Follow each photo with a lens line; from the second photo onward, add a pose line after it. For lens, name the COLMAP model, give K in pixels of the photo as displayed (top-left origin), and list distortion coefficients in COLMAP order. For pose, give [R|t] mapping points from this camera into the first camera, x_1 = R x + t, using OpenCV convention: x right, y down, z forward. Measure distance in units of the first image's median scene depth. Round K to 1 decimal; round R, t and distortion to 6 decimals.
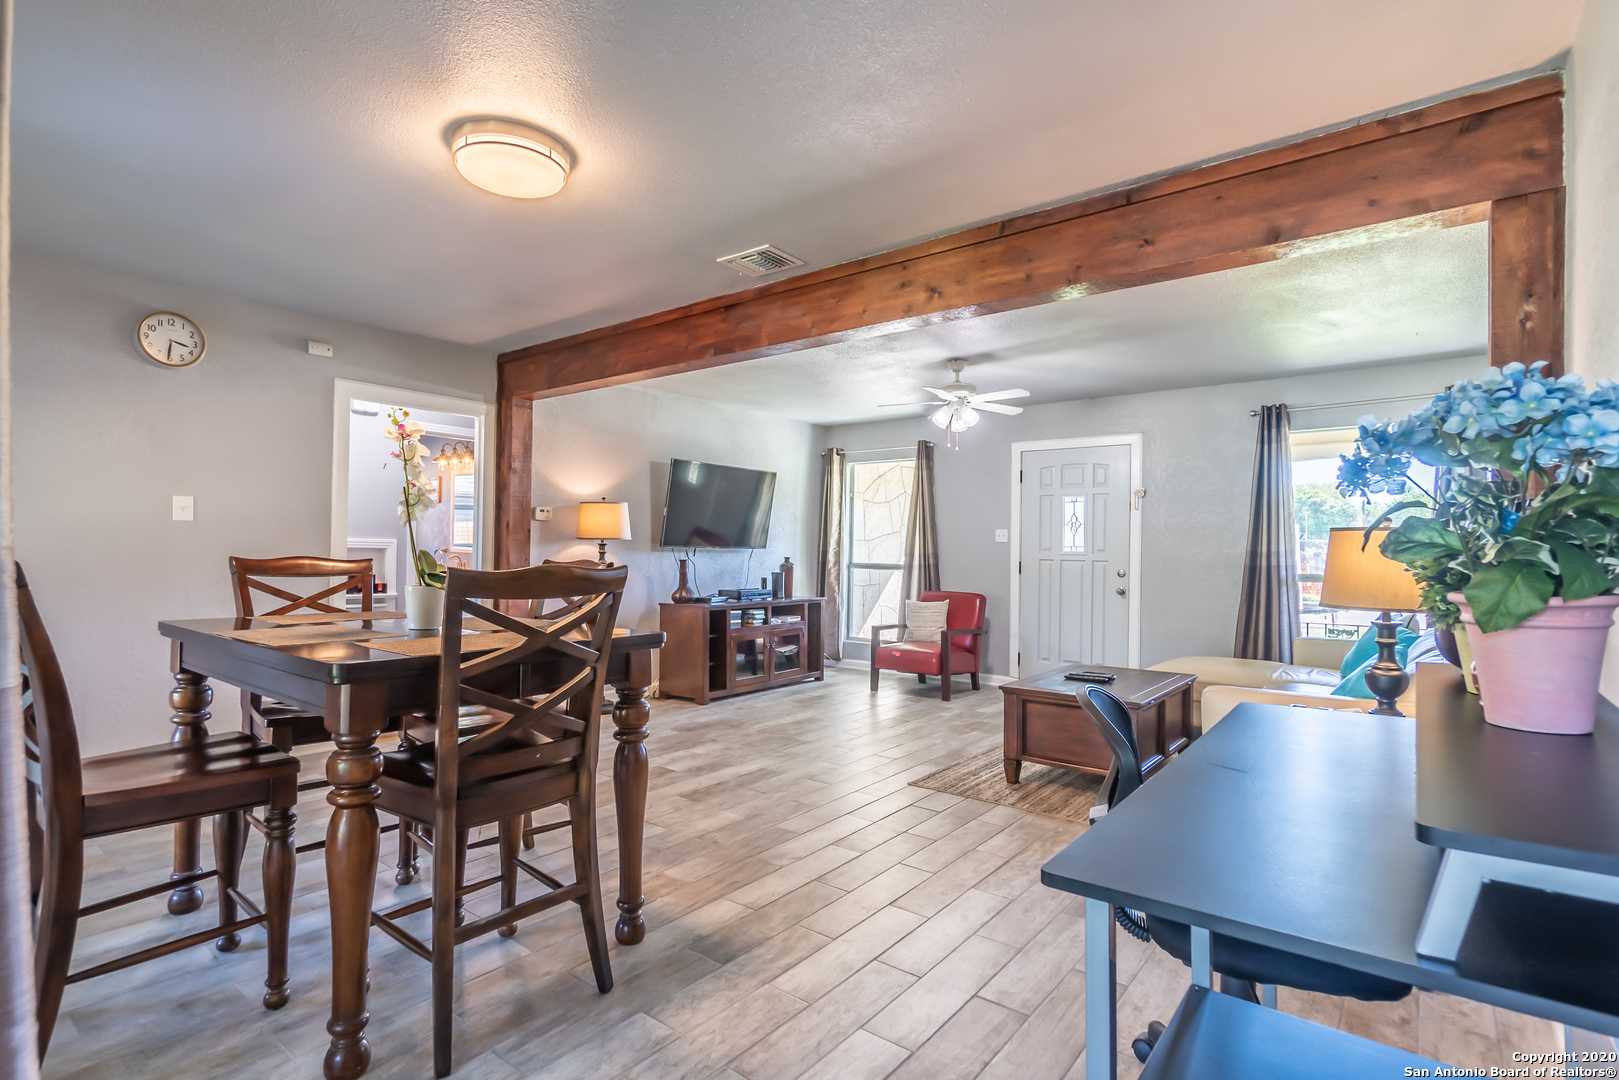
lens RADIAL K [[767.5, 0, 815.5], [0, 767.5, 544.9], [0, 0, 1]] dist [0.004953, 0.000537]
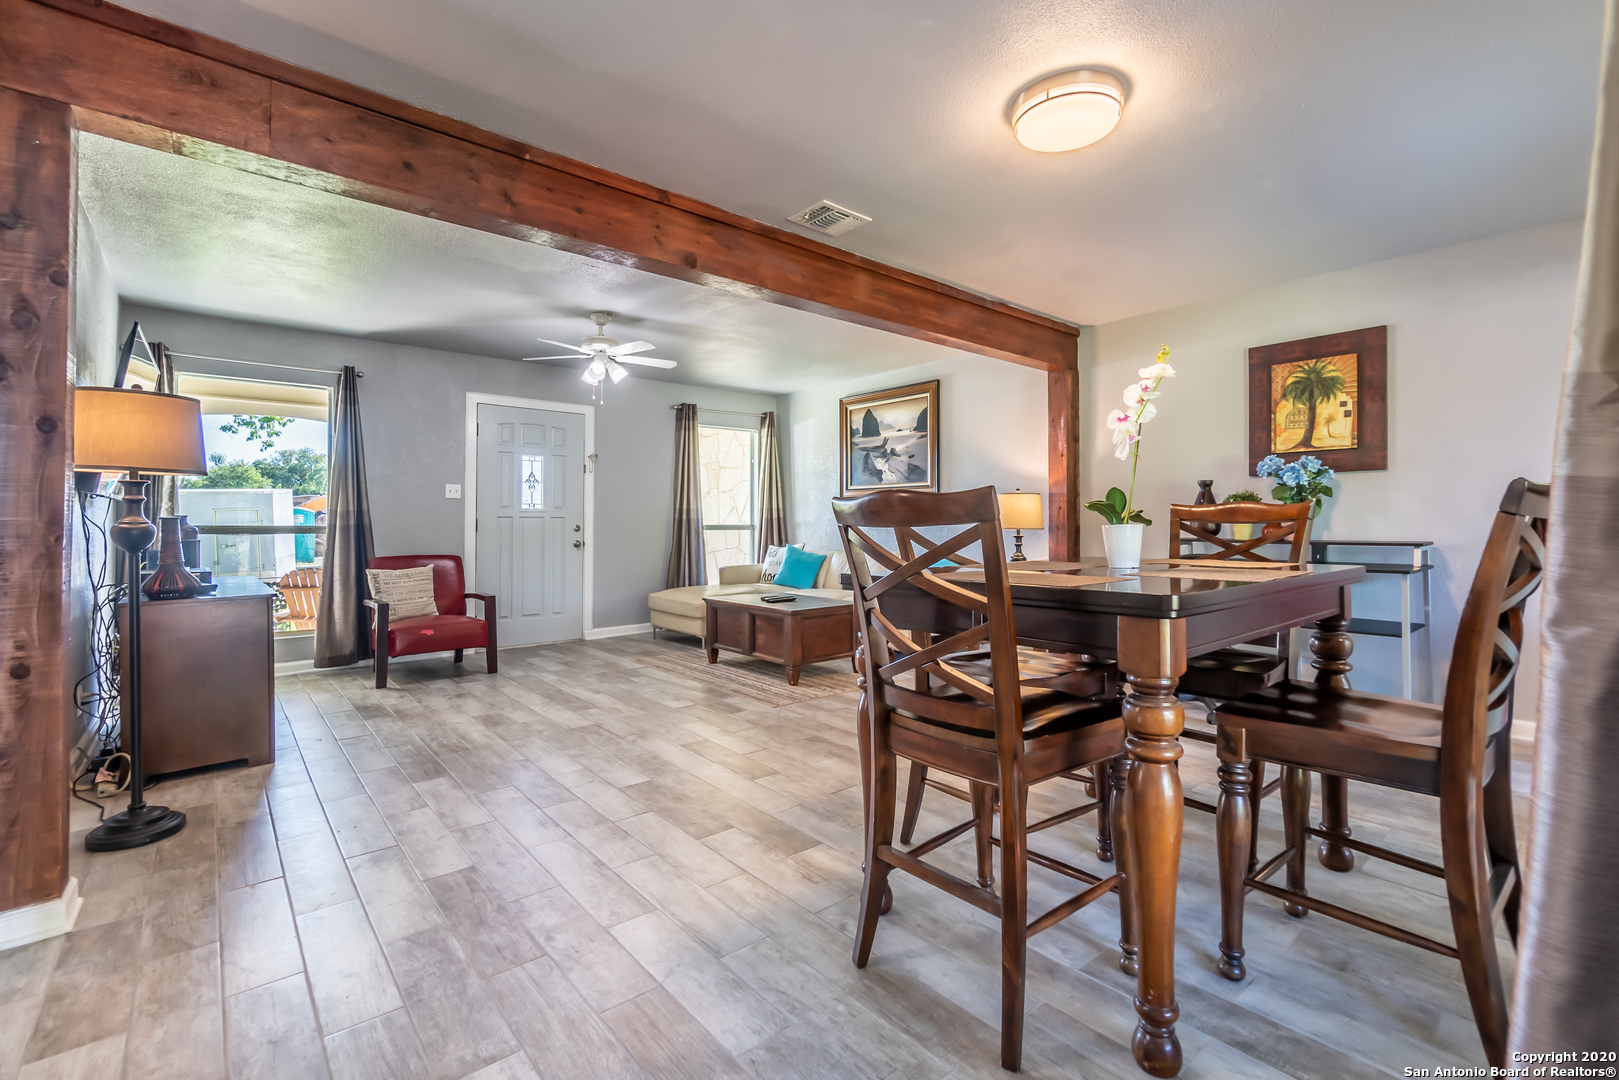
lens RADIAL K [[713.0, 0, 805.3], [0, 713.0, 526.5], [0, 0, 1]] dist [-0.002763, -0.000253]
pose [[0.206403, -0.015918, 0.978338, -0.632570], [-0.005123, 0.999836, 0.017349, 0.017090], [-0.978454, -0.008593, 0.206288, 0.517417]]
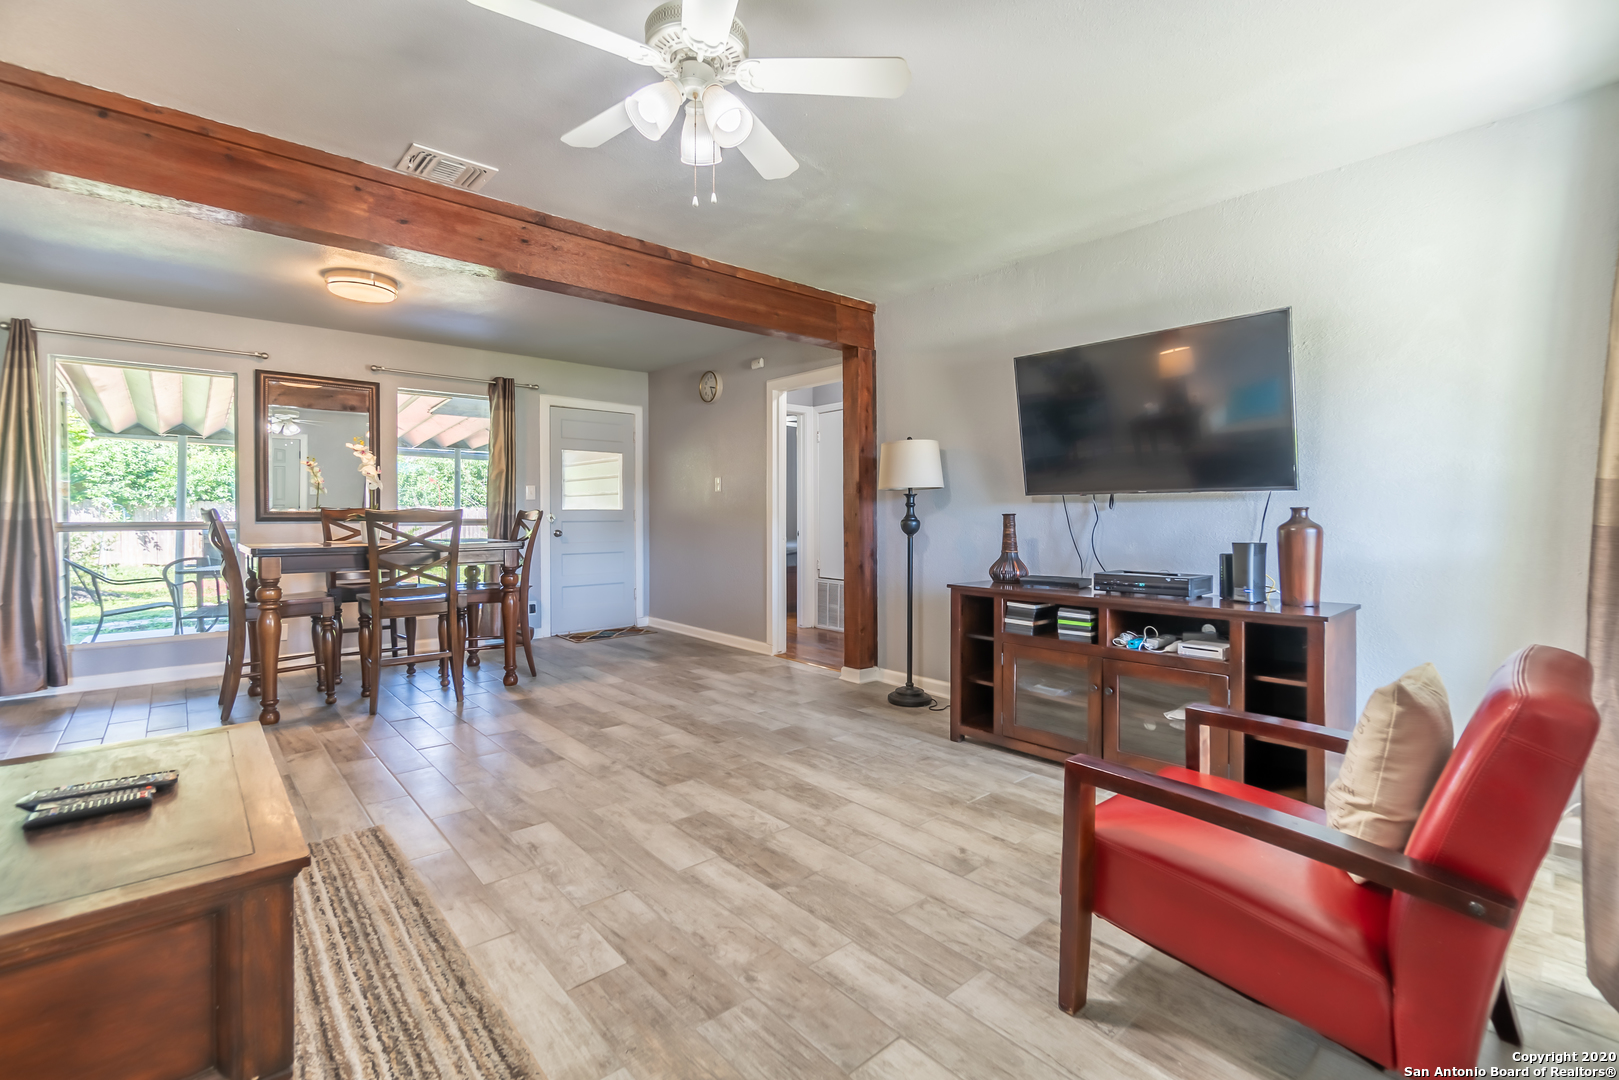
lens RADIAL K [[713.0, 0, 821.9], [0, 713.0, 524.5], [0, 0, 1]] dist [-0.002763, -0.000253]
pose [[-0.163675, 0.000783, -0.986514, 0.484849], [0.010271, 0.999947, -0.000910, 0.030750], [0.986461, -0.010281, -0.163675, 1.053649]]
